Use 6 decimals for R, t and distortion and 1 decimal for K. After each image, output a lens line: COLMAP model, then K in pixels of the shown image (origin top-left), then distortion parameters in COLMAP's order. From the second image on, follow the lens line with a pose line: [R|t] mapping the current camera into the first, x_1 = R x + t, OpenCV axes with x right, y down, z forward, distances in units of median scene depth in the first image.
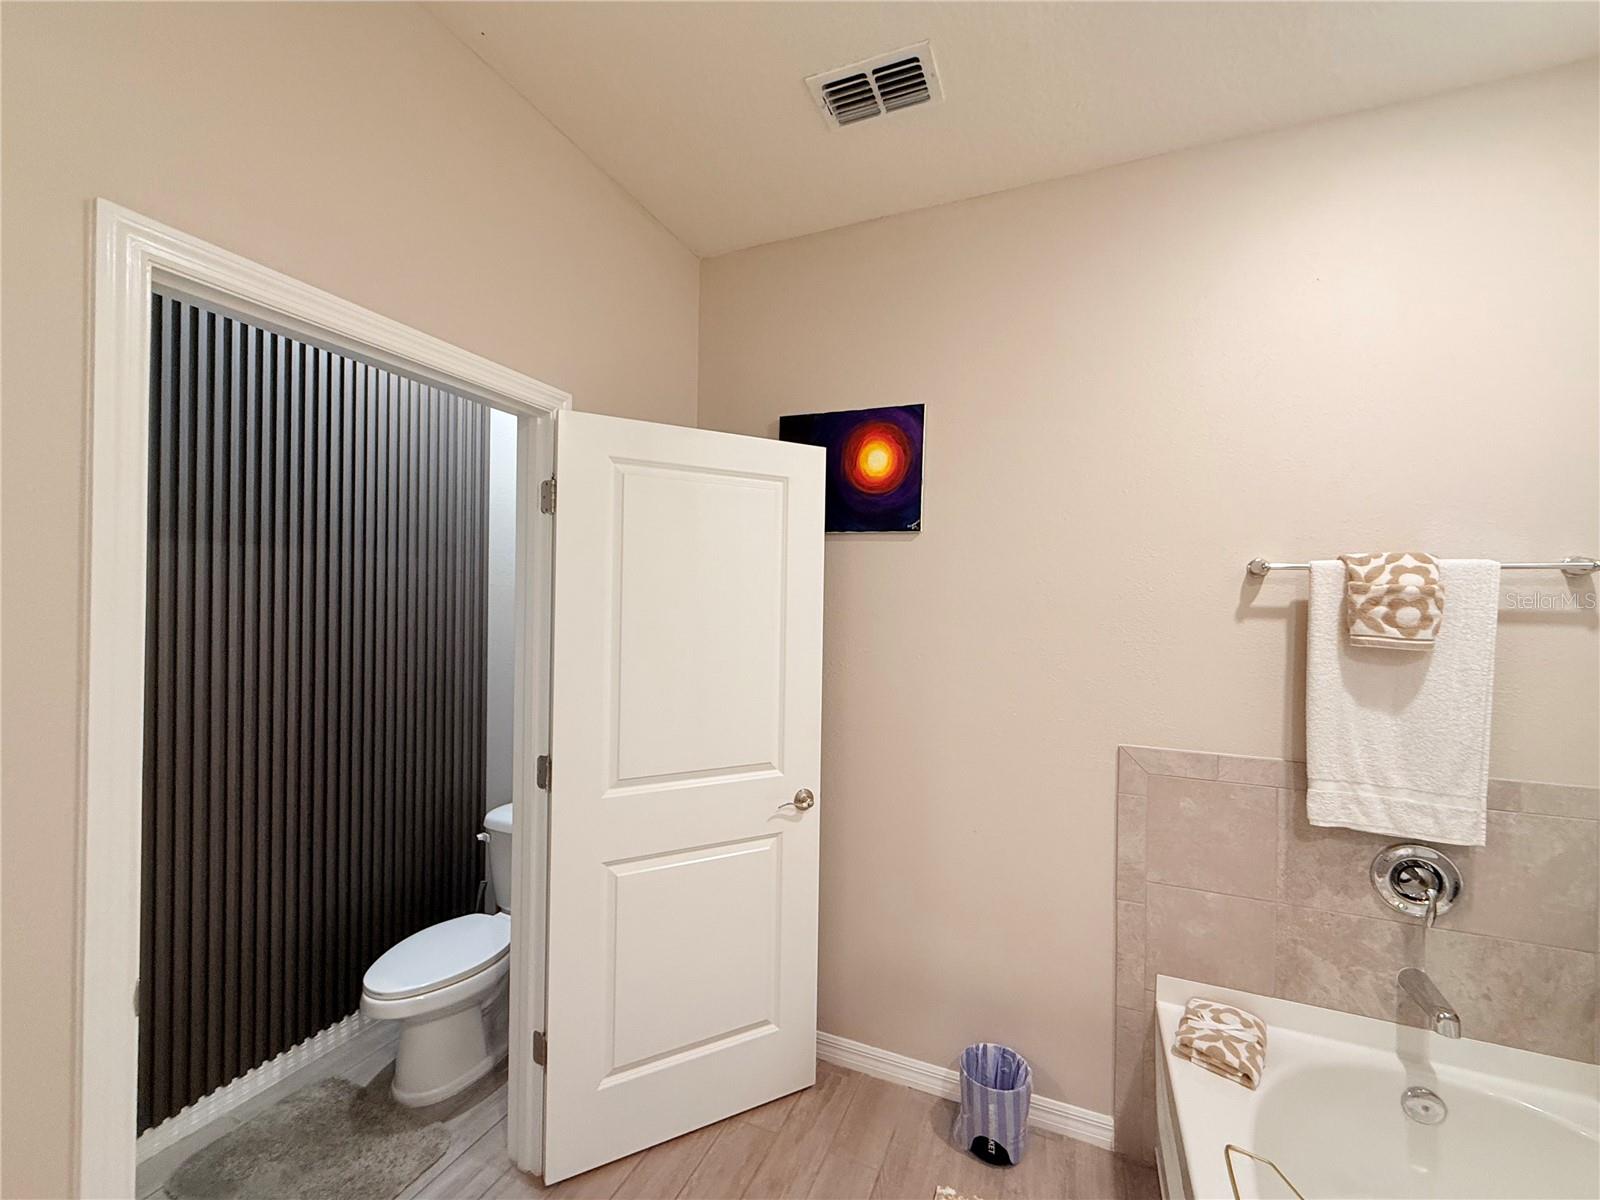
lens RADIAL K [[647.2, 0, 803.4], [0, 647.2, 603.7], [0, 0, 1]] dist [0.001566, -0.000189]
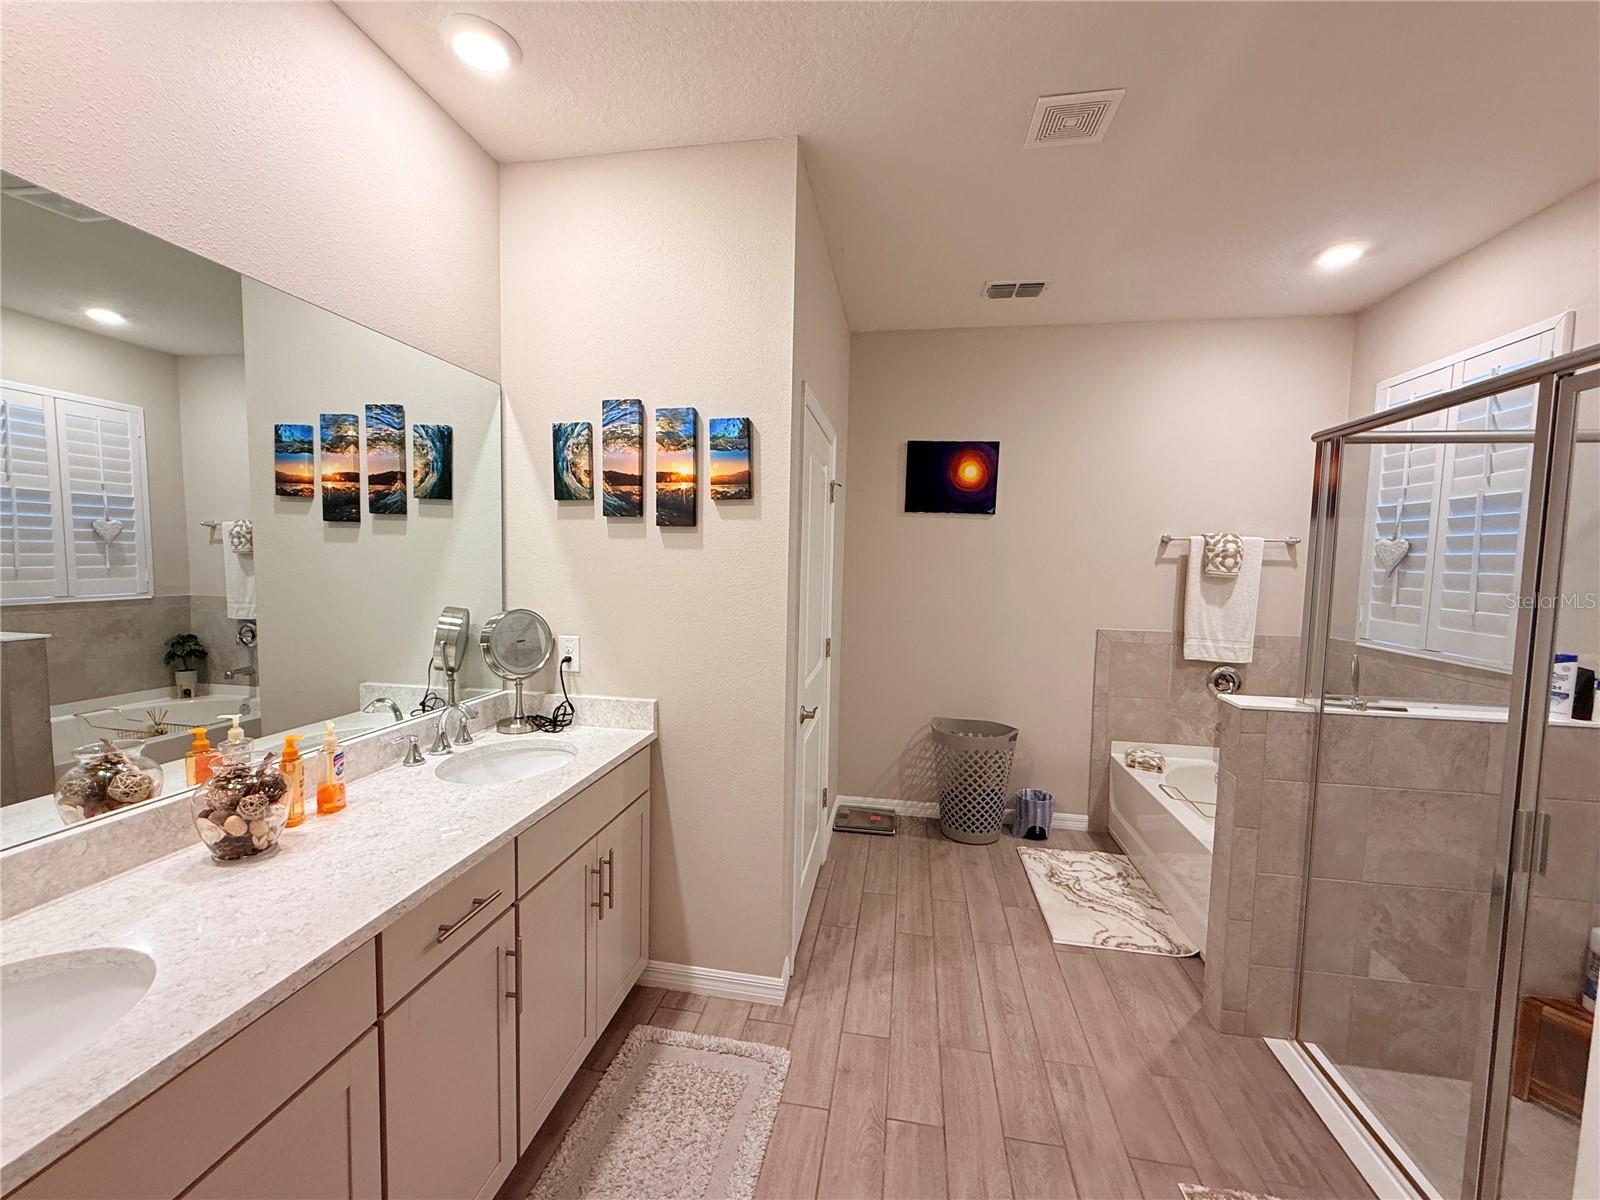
lens RADIAL K [[647.2, 0, 802.7], [0, 647.2, 599.4], [0, 0, 1]] dist [0.001566, -0.000189]
pose [[0.973613, -0.010486, 0.227963, -0.946523], [-0.005498, 0.997576, 0.069371, 0.000036], [-0.228137, -0.068794, 0.971195, -0.789444]]
